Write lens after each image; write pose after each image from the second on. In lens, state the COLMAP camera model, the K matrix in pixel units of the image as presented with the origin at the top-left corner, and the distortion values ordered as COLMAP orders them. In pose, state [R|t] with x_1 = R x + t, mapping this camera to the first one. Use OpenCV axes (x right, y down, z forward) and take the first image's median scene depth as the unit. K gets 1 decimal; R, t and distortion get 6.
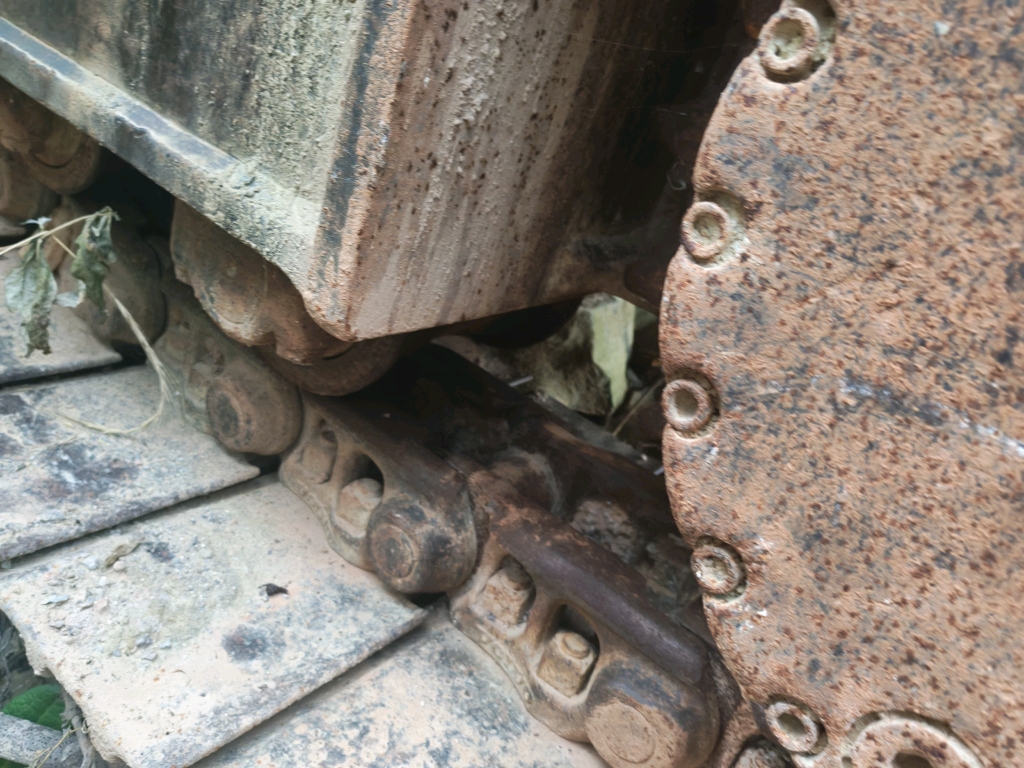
lens RADIAL K [[805.9, 0, 512.0], [0, 805.9, 384.0], [0, 0, 1]] dist [-0.027437, 0.117377]
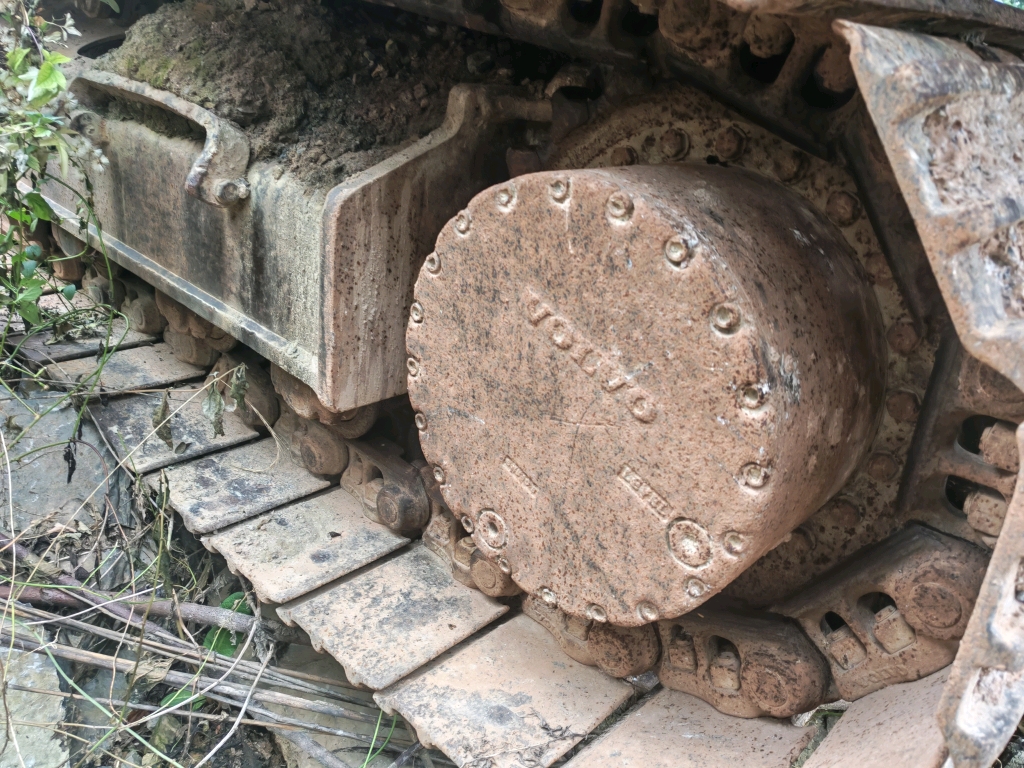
lens RADIAL K [[814.8, 0, 512.0], [0, 814.8, 384.0], [0, 0, 1]] dist [0.131047, -0.089484]
pose [[0.975635, -0.132899, -0.174569, 0.609333], [0.122651, 0.990098, -0.068287, 0.076327], [0.181915, 0.045212, 0.982274, -1.084973]]
